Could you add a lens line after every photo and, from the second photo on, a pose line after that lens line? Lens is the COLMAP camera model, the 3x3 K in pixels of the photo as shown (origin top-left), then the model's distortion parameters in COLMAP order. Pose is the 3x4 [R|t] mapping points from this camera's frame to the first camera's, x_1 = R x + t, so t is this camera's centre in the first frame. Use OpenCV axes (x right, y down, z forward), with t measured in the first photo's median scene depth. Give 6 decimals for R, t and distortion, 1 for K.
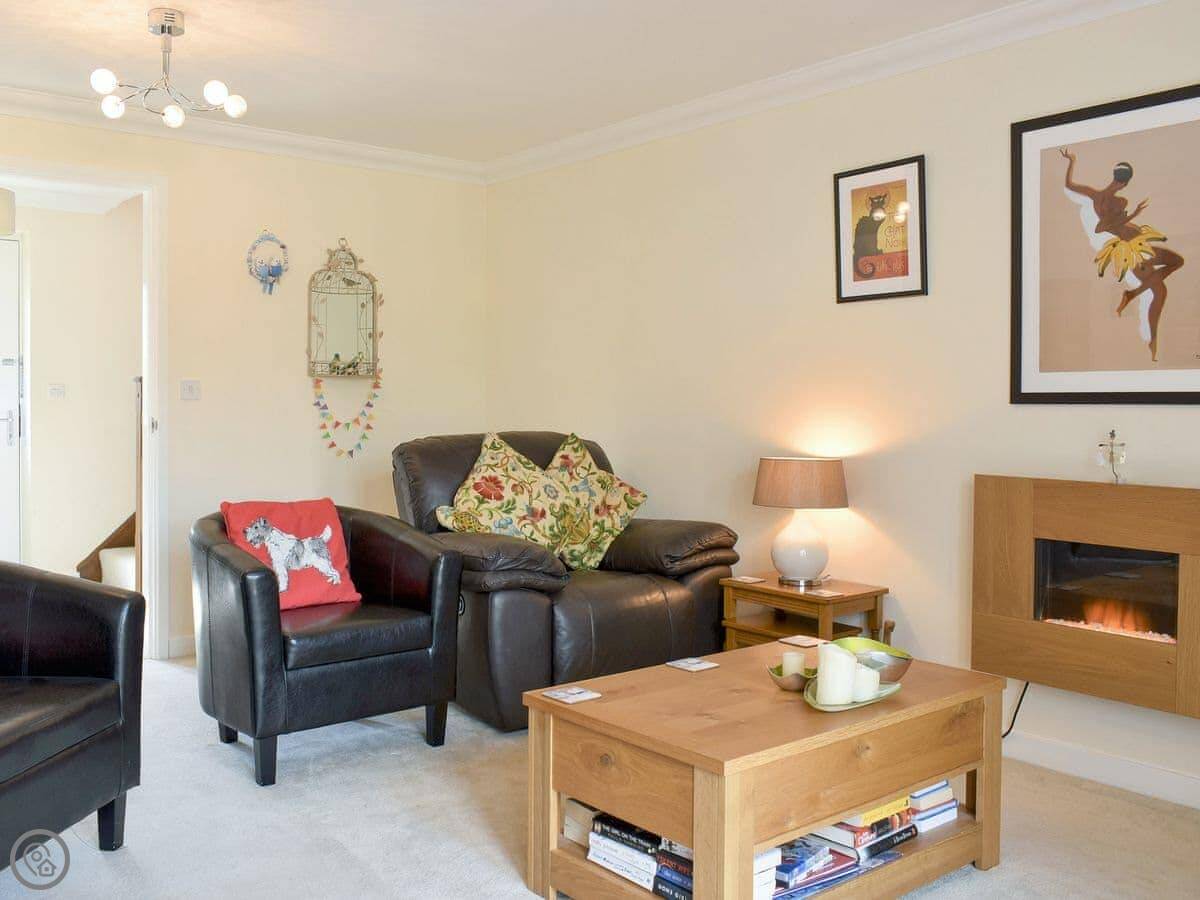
lens RADIAL K [[1117.2, 0, 546.1], [0, 1117.2, 422.1], [0, 0, 1]] dist [-0.025167, 0.001351]
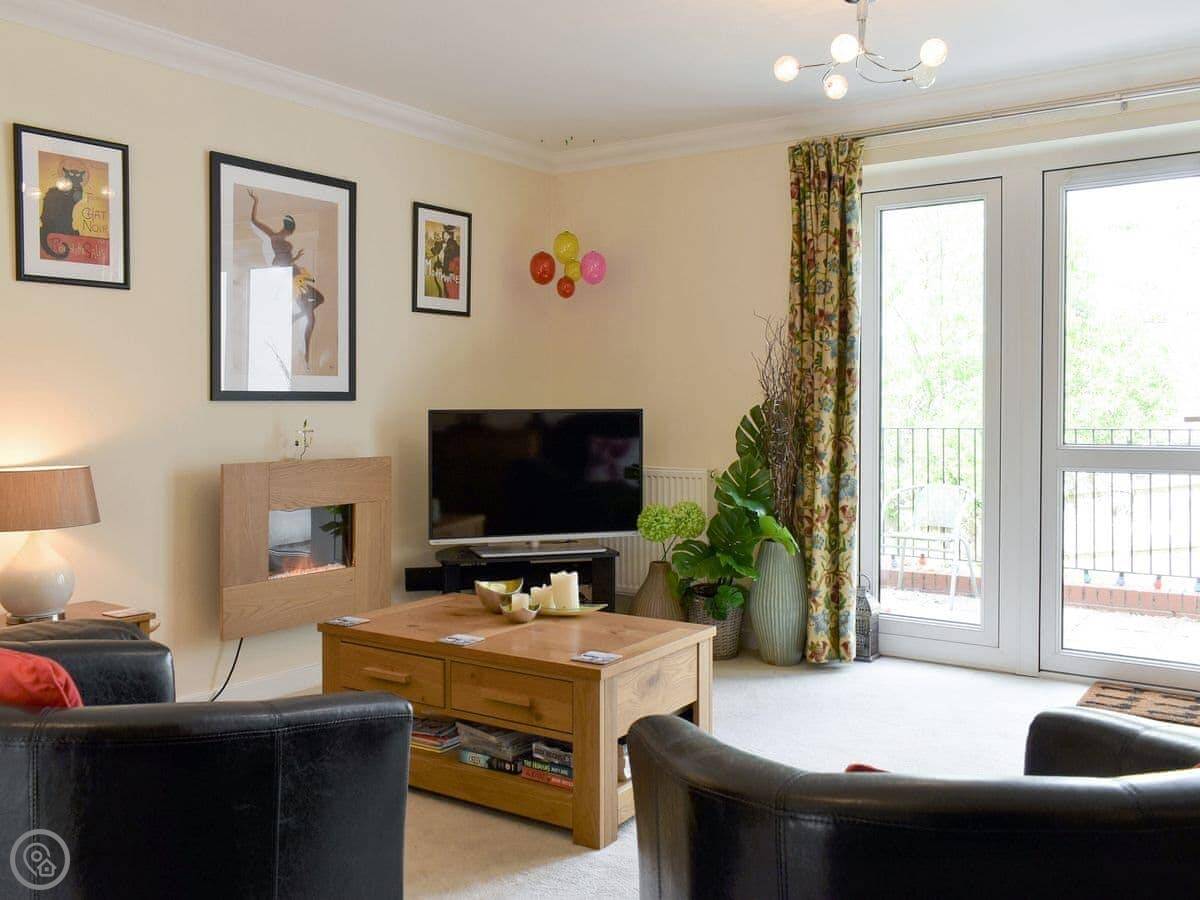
lens RADIAL K [[1063.4, 0, 616.6], [0, 1063.4, 410.9], [0, 0, 1]] dist [-0.017177, -0.003300]
pose [[-0.331966, -0.008707, 0.943251, -0.692431], [0.018074, 0.999715, 0.015589, -0.014894], [-0.943118, 0.022224, -0.331714, 0.926970]]
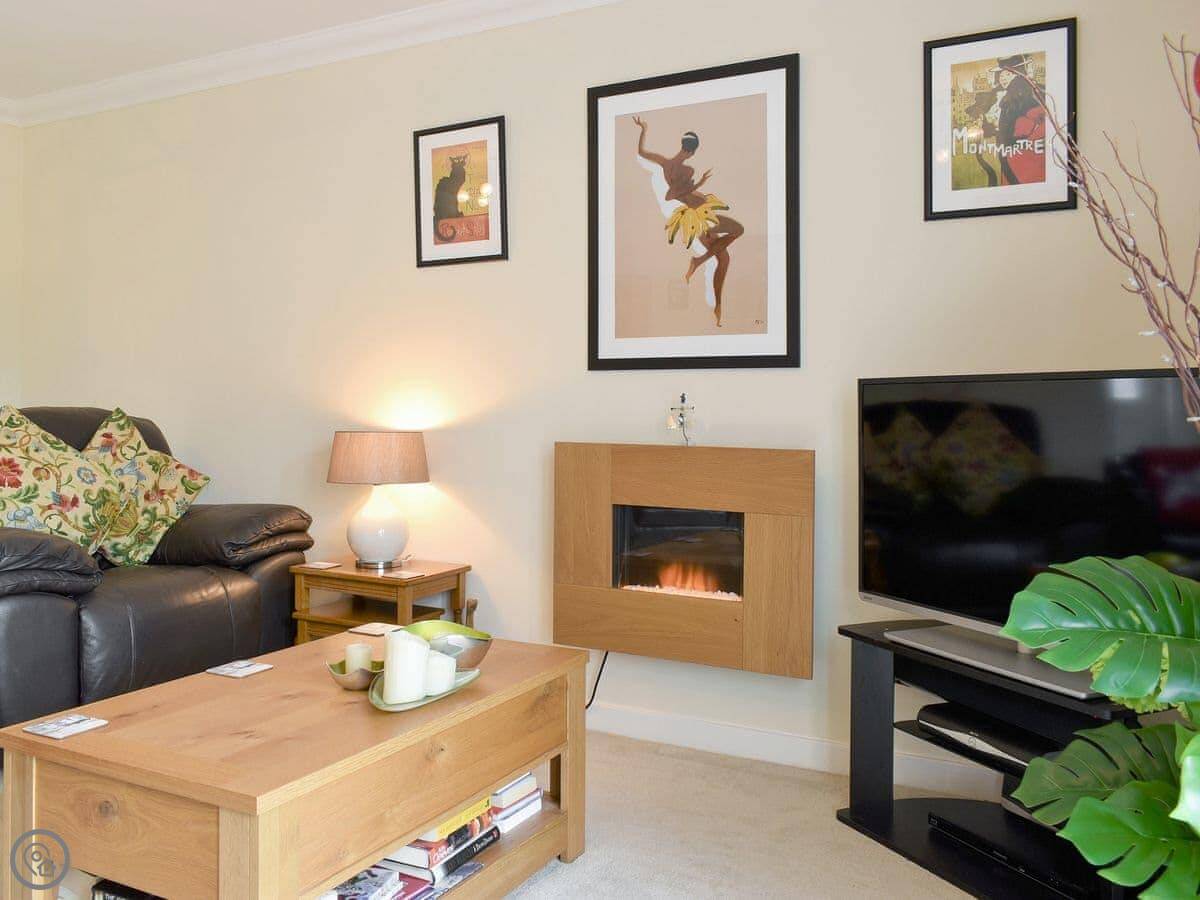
lens RADIAL K [[1056.6, 0, 598.6], [0, 1056.6, 397.7], [0, 0, 1]] dist [-0.015033, -0.006021]
pose [[0.916787, 0.000022, 0.399377, 0.048086], [0.007818, 0.999807, -0.018002, 0.023864], [-0.399300, 0.019627, 0.916610, 0.128890]]
